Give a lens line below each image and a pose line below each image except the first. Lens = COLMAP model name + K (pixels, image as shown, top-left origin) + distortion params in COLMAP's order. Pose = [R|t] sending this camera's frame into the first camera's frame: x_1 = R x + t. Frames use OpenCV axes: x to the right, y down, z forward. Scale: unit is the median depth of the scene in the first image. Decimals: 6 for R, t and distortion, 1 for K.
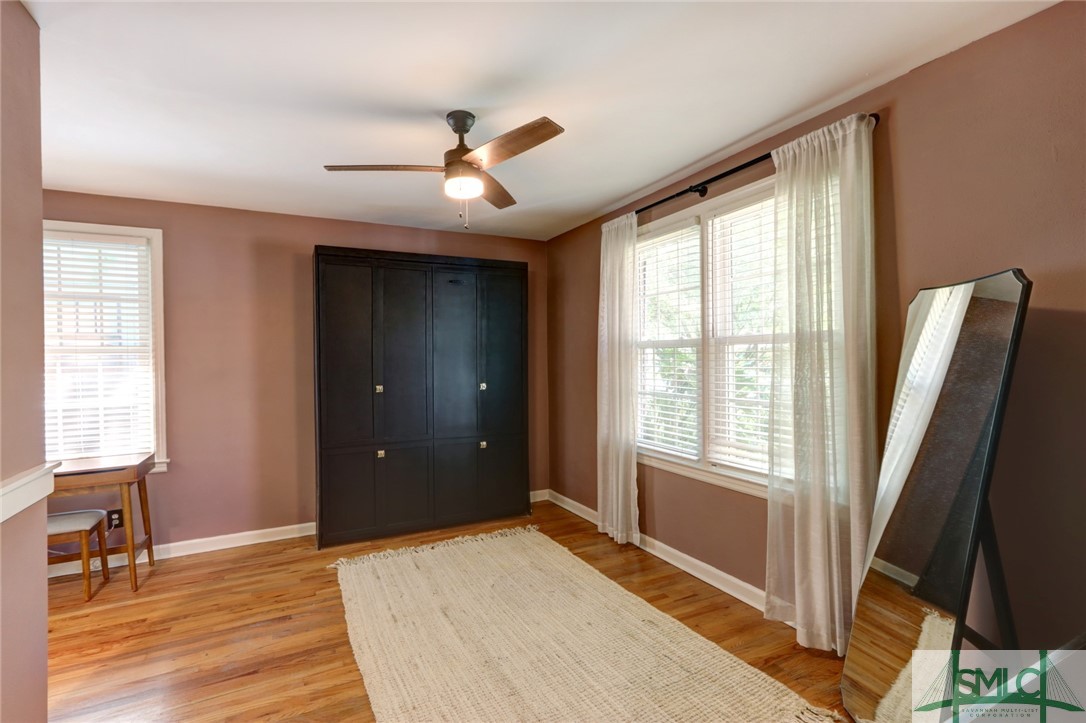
lens RADIAL K [[498.4, 0, 528.0], [0, 498.4, 356.2], [0, 0, 1]] dist [-0.000326, -0.000270]
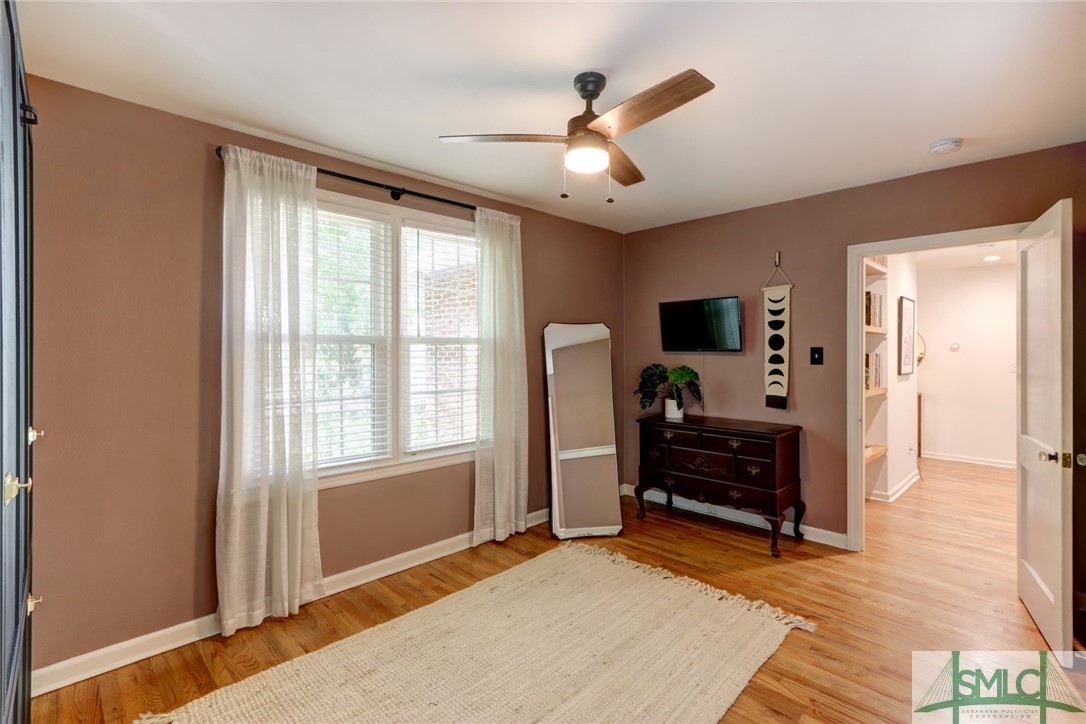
lens RADIAL K [[498.4, 0, 528.0], [0, 498.4, 356.7], [0, 0, 1]] dist [-0.000326, -0.000270]
pose [[-0.298579, 0.011138, 0.954320, -0.744150], [0.008172, 0.999925, -0.009114, 0.017343], [-0.954350, 0.005077, -0.298648, 1.091128]]
